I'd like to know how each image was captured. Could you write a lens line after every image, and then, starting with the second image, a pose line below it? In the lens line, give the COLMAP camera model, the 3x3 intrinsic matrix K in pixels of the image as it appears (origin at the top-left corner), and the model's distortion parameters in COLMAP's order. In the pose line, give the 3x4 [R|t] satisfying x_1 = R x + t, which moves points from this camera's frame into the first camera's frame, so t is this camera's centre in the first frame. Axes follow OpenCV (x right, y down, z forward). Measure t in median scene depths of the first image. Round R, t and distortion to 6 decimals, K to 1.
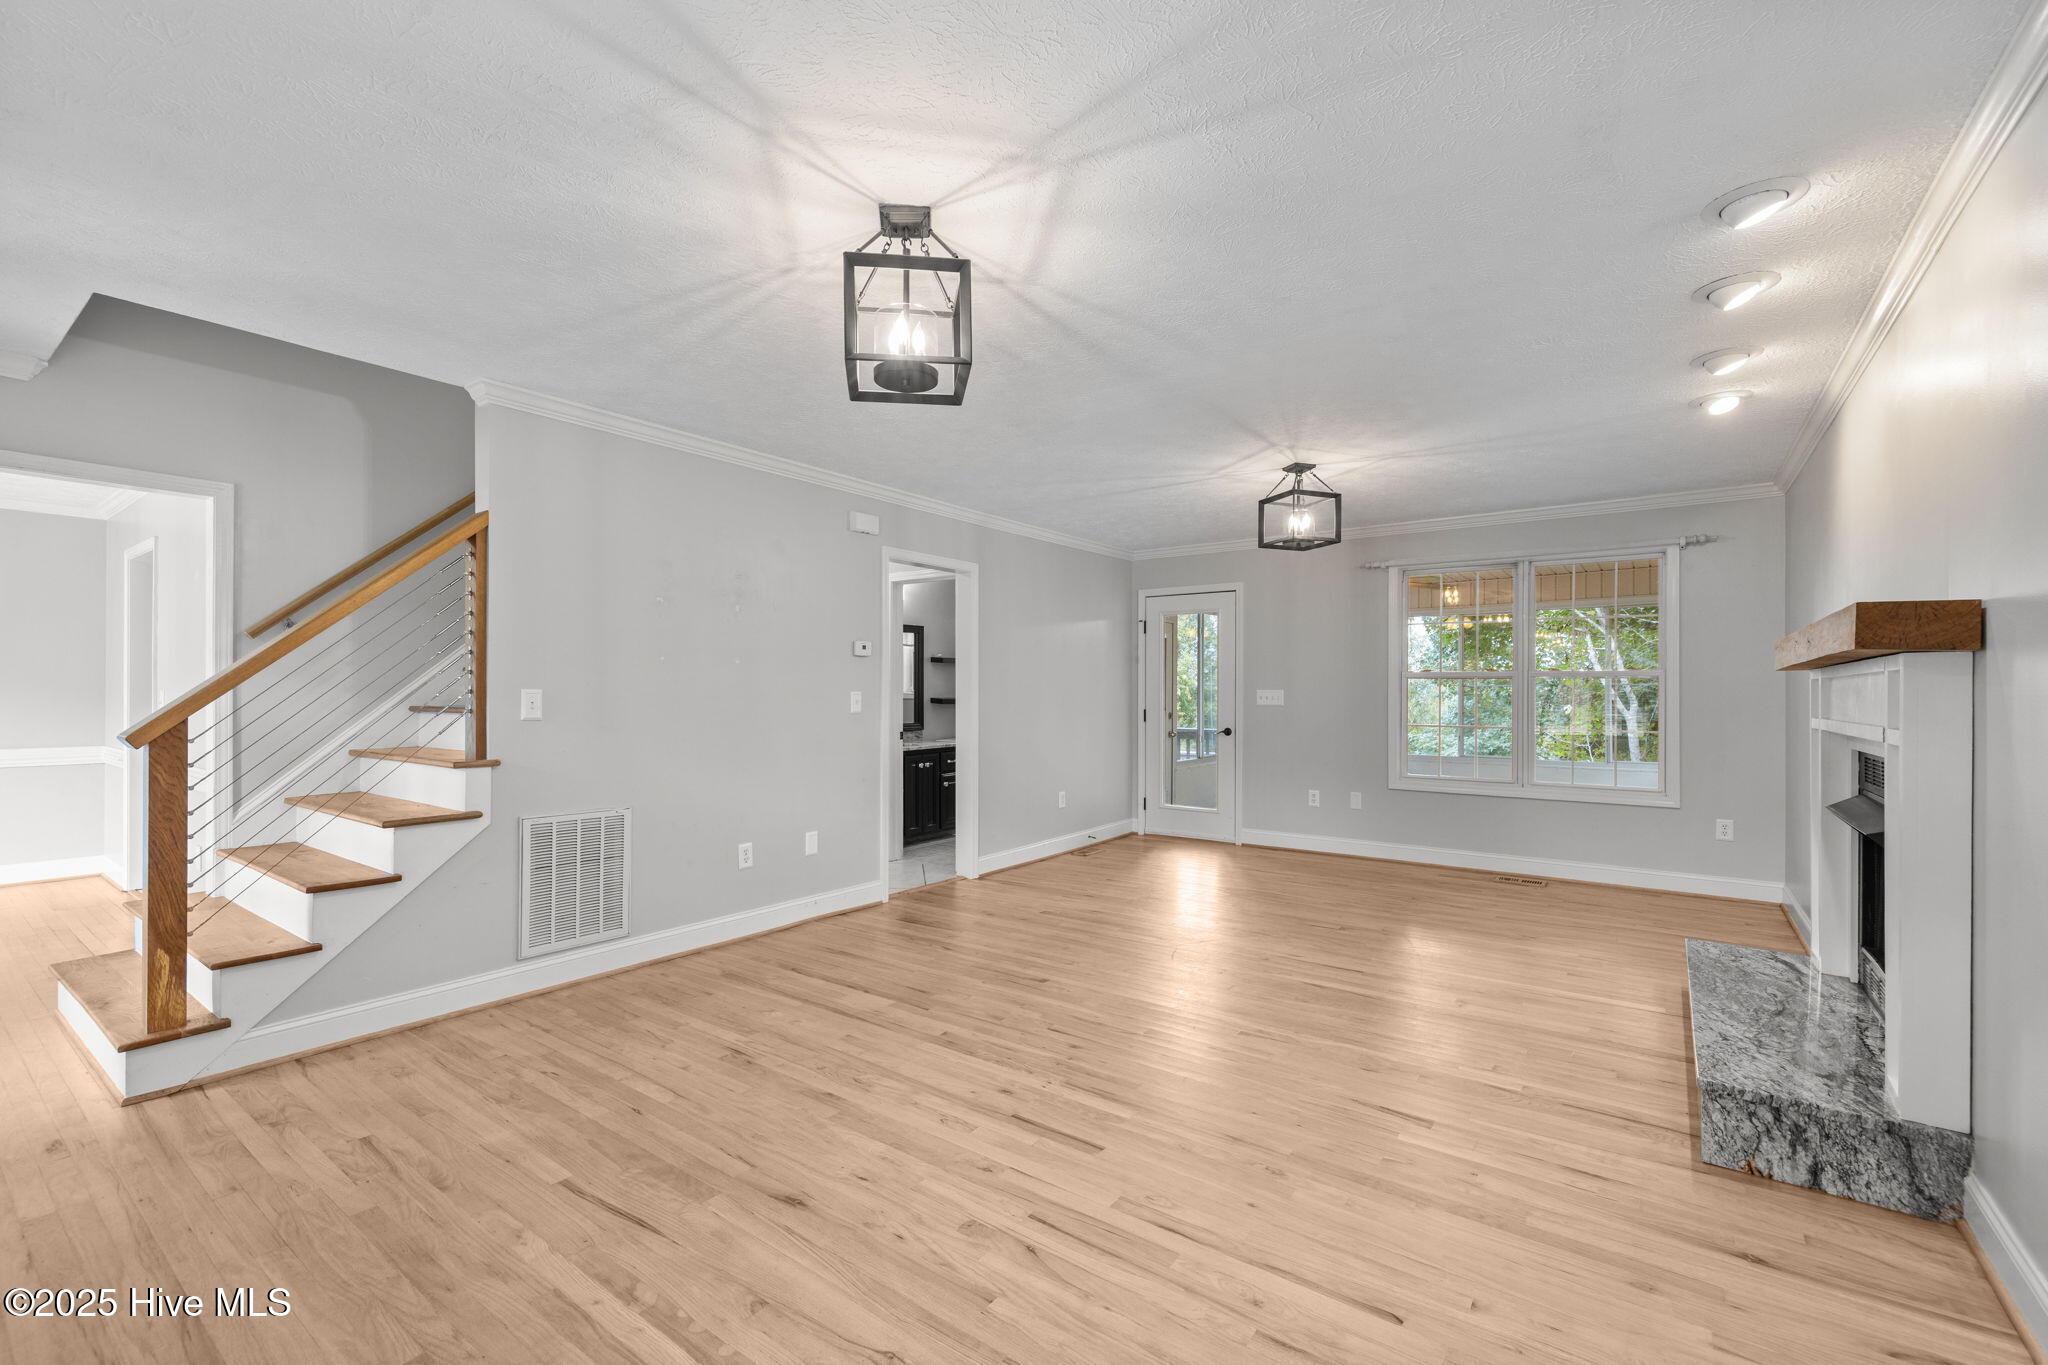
lens RADIAL K [[861.8, 0, 1028.8], [0, 861.8, 690.8], [0, 0, 1]] dist [0.000224, 0.000181]
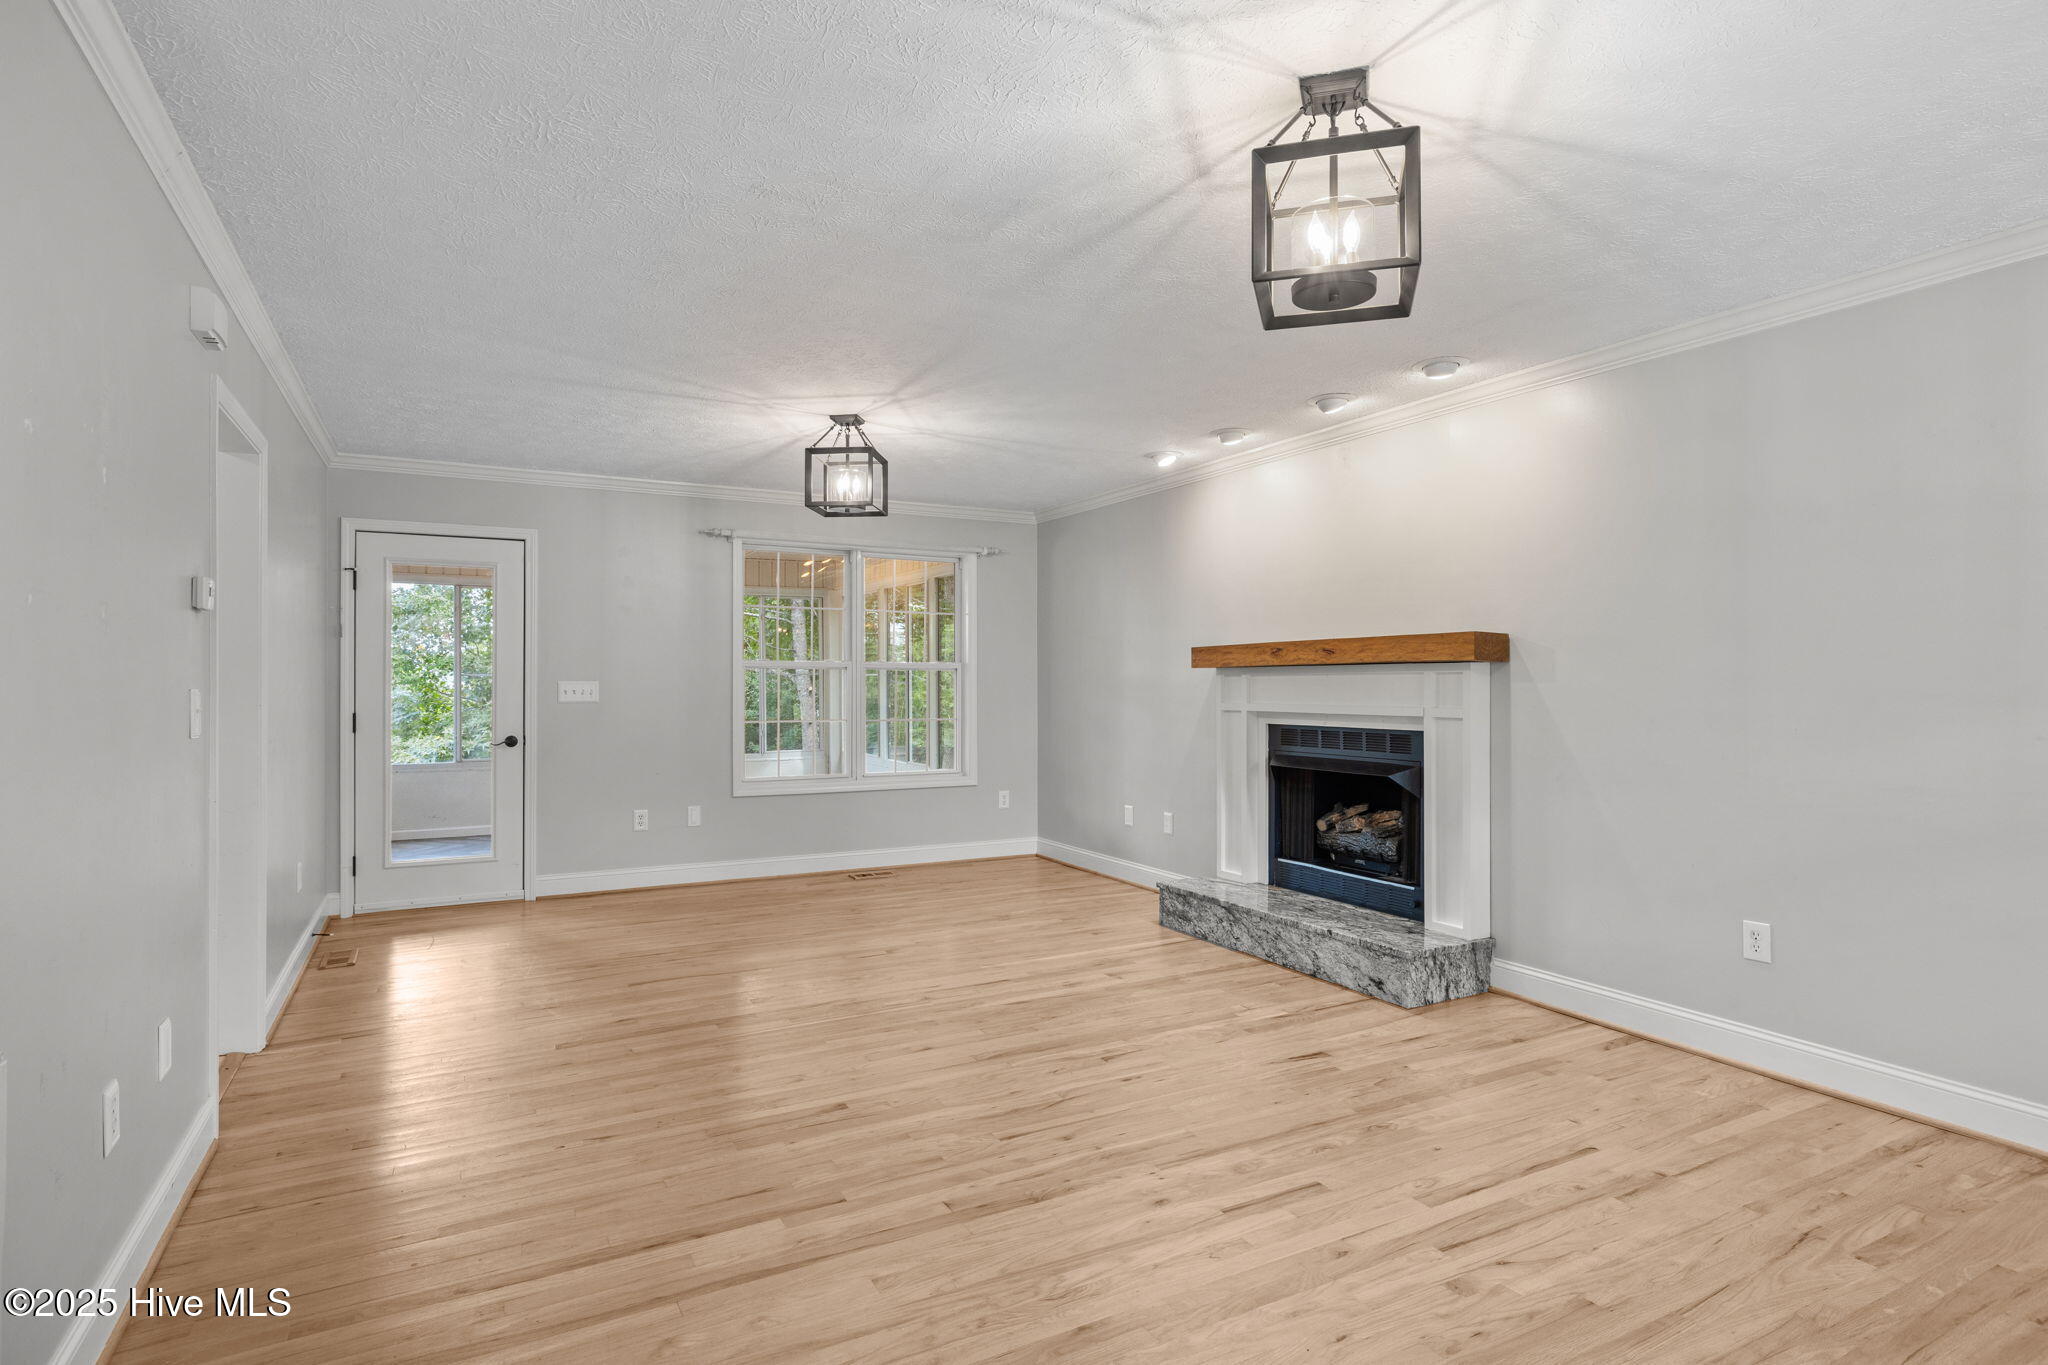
lens RADIAL K [[1046.3, 0, 1016.5], [0, 1046.3, 677.2], [0, 0, 1]] dist [-0.000087, 0.000240]
pose [[0.437941, 0.001348, 0.899003, -0.748143], [-0.000741, 0.999999, -0.001139, -0.007747], [-0.899004, -0.000167, 0.437941, 0.559944]]
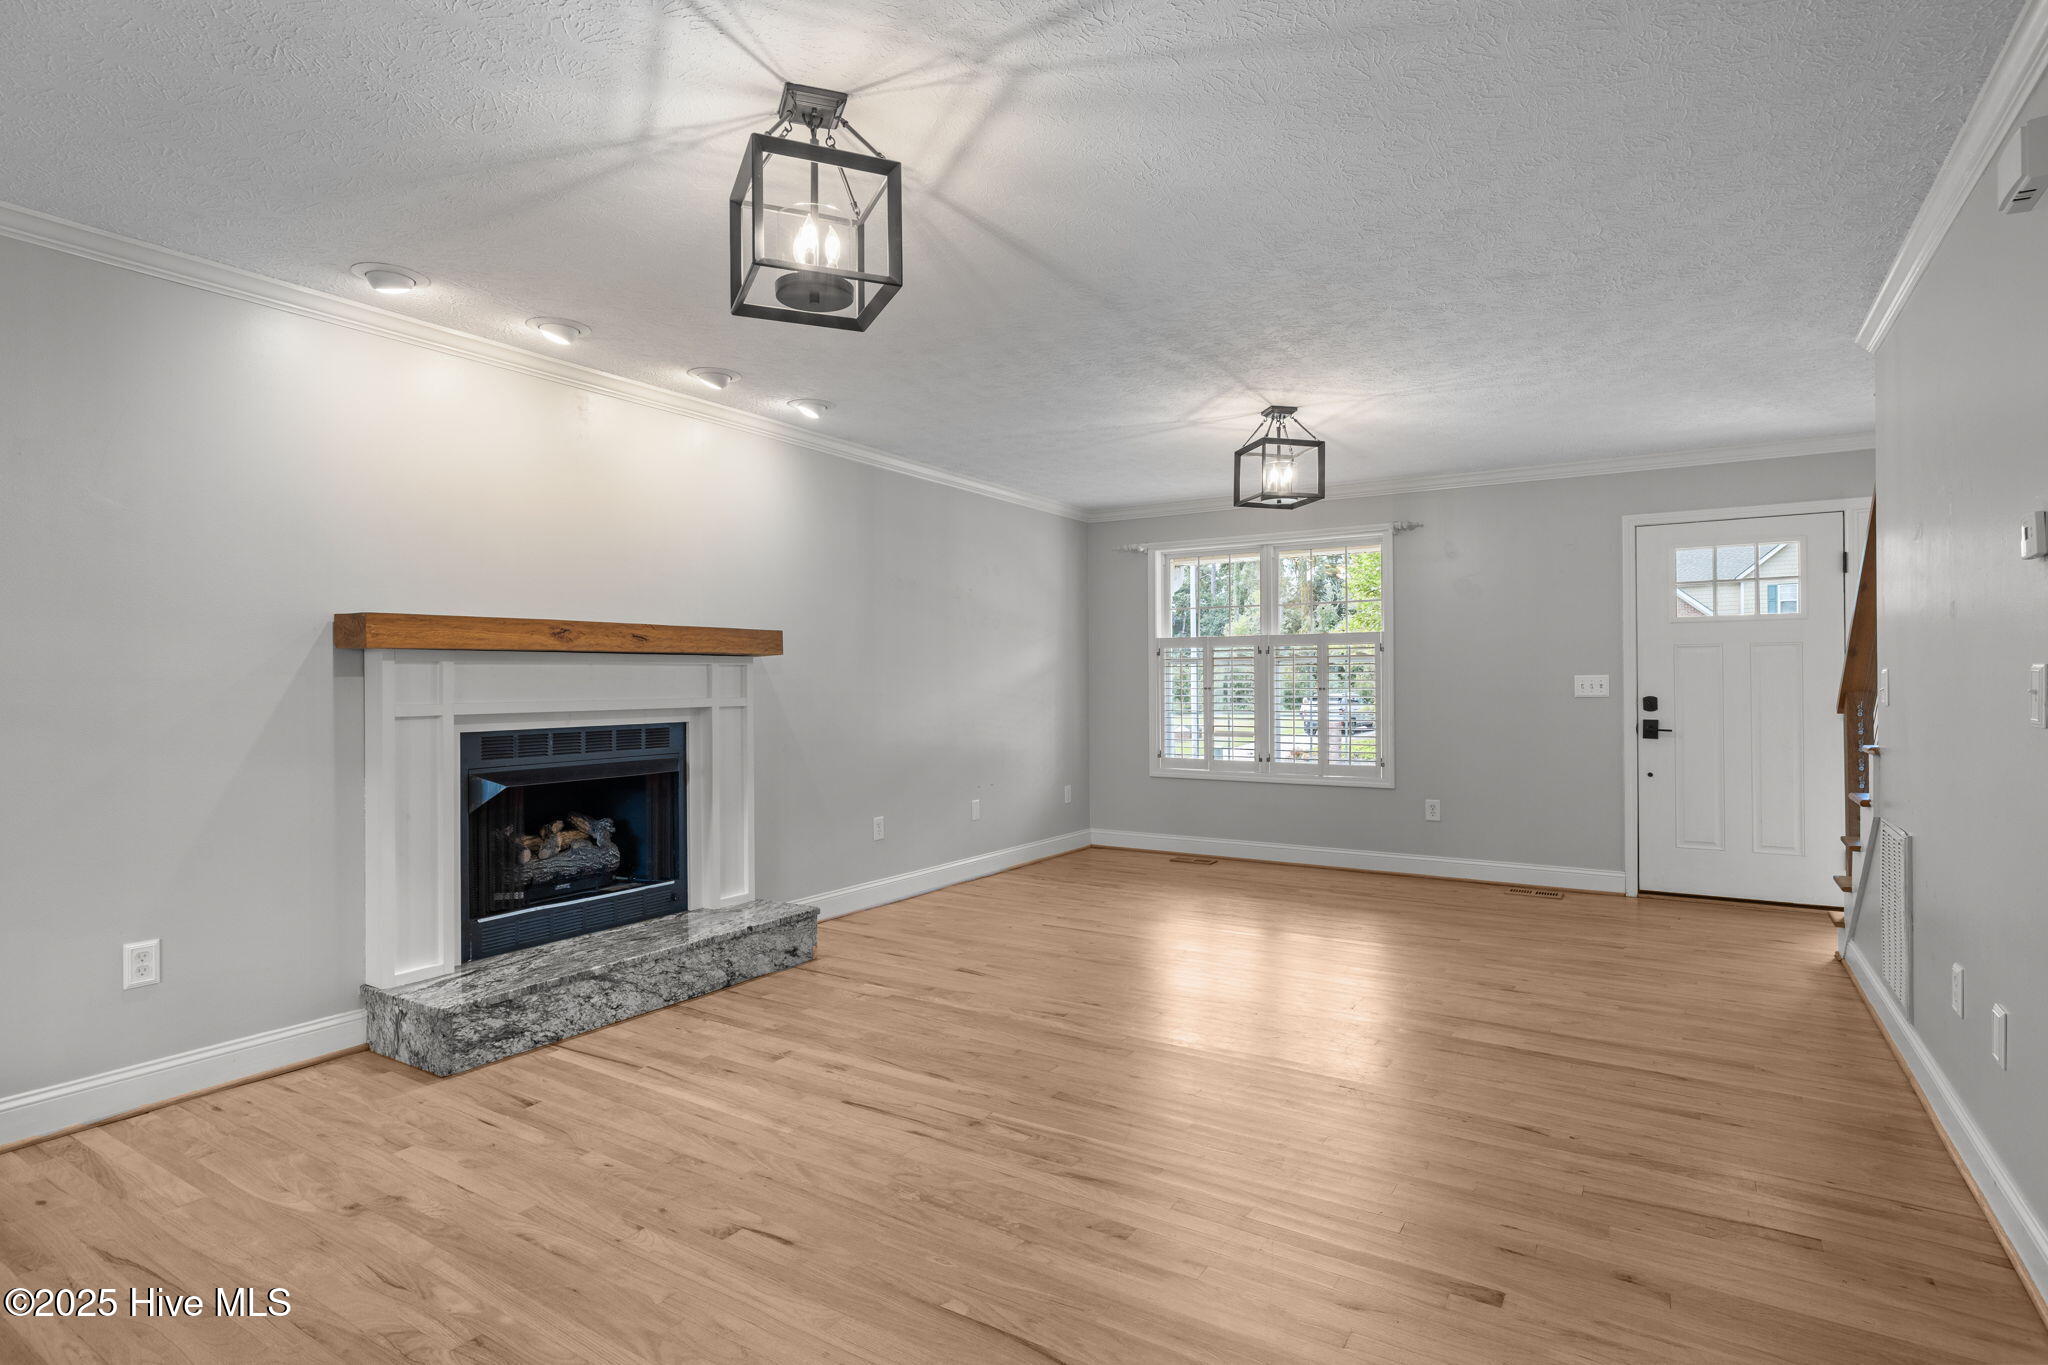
lens RADIAL K [[1046.3, 0, 1016.5], [0, 1046.3, 677.2], [0, 0, 1]] dist [-0.000087, 0.000240]
pose [[-0.998549, 0.001557, -0.053835, 0.343887], [0.001947, 0.999972, -0.007190, 0.011937], [0.053823, -0.007284, -0.998524, 2.078589]]
